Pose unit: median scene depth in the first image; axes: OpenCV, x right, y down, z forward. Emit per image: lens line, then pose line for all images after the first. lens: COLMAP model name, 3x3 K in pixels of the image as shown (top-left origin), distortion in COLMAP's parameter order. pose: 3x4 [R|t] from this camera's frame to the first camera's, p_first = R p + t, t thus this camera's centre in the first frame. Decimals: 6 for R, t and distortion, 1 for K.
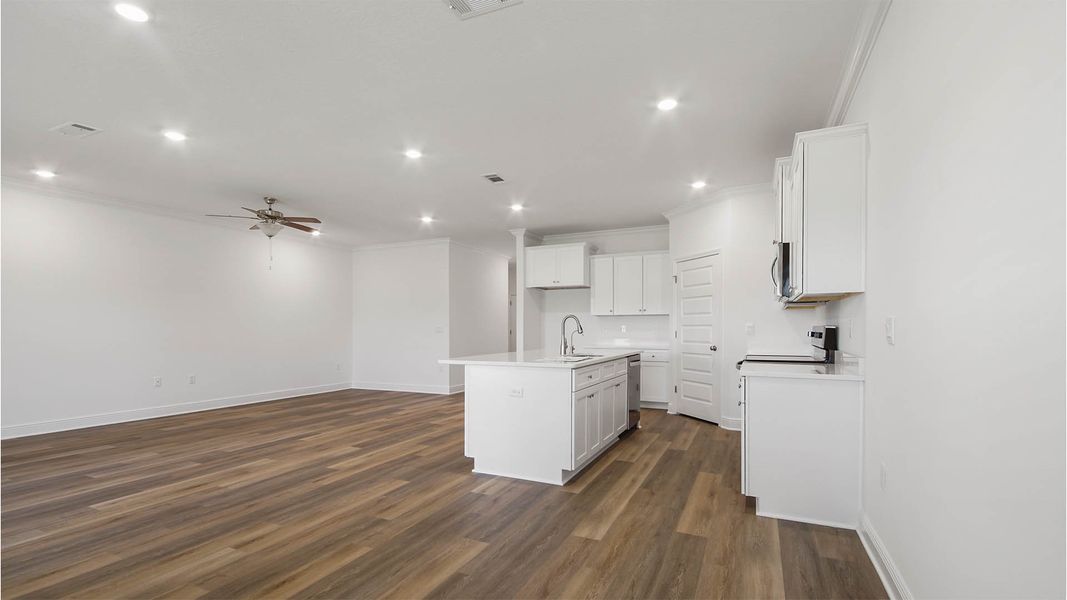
lens RADIAL K [[478.7, 0, 537.2], [0, 478.7, 323.1], [0, 0, 1]] dist [0.035605, -0.024967]
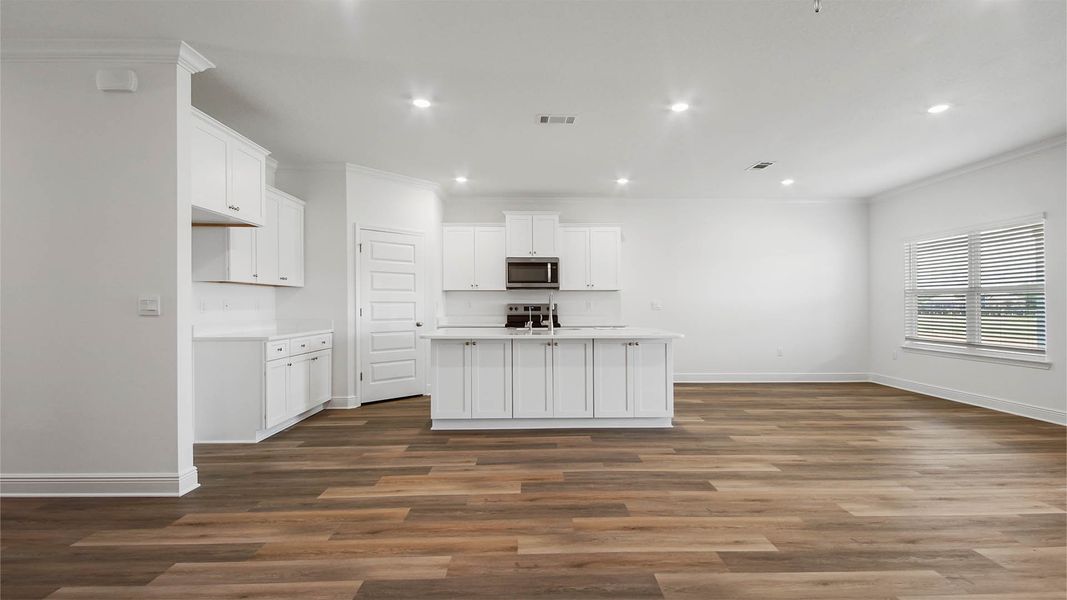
lens RADIAL K [[468.9, 0, 539.7], [0, 468.9, 305.6], [0, 0, 1]] dist [0.040345, -0.022808]
pose [[-0.447746, -0.003970, 0.894152, -0.889182], [-0.010782, 0.999941, -0.000959, 0.012534], [-0.894096, -0.010070, -0.447763, 1.573132]]
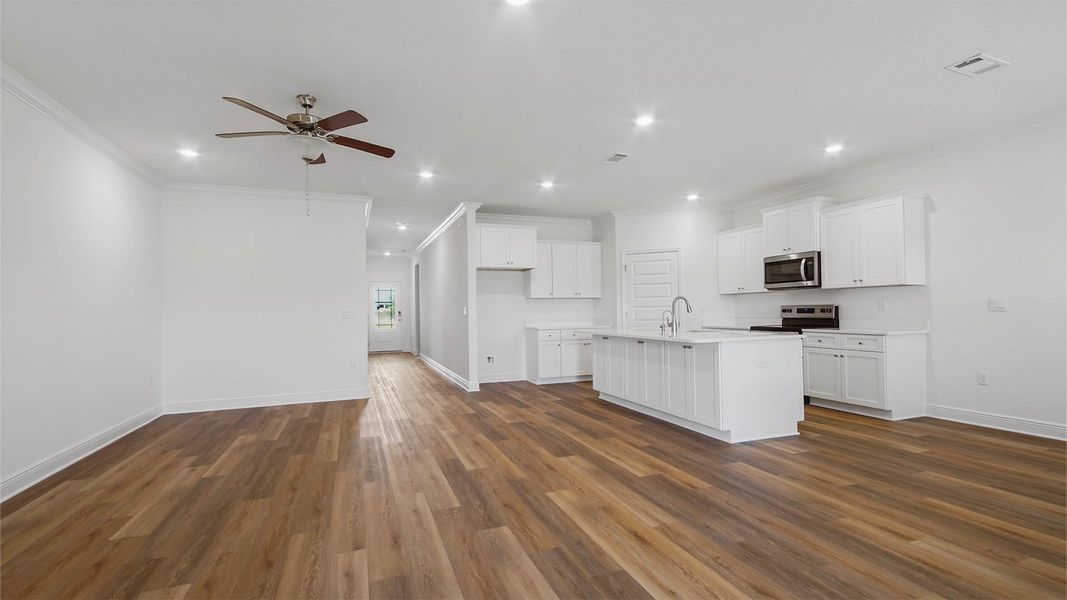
lens RADIAL K [[468.9, 0, 539.7], [0, 468.9, 305.6], [0, 0, 1]] dist [0.040345, -0.022808]
pose [[0.693792, -0.001575, 0.720174, -1.021155], [0.006172, 0.999974, -0.003758, 0.006427], [-0.720149, 0.007053, 0.693783, 0.501489]]
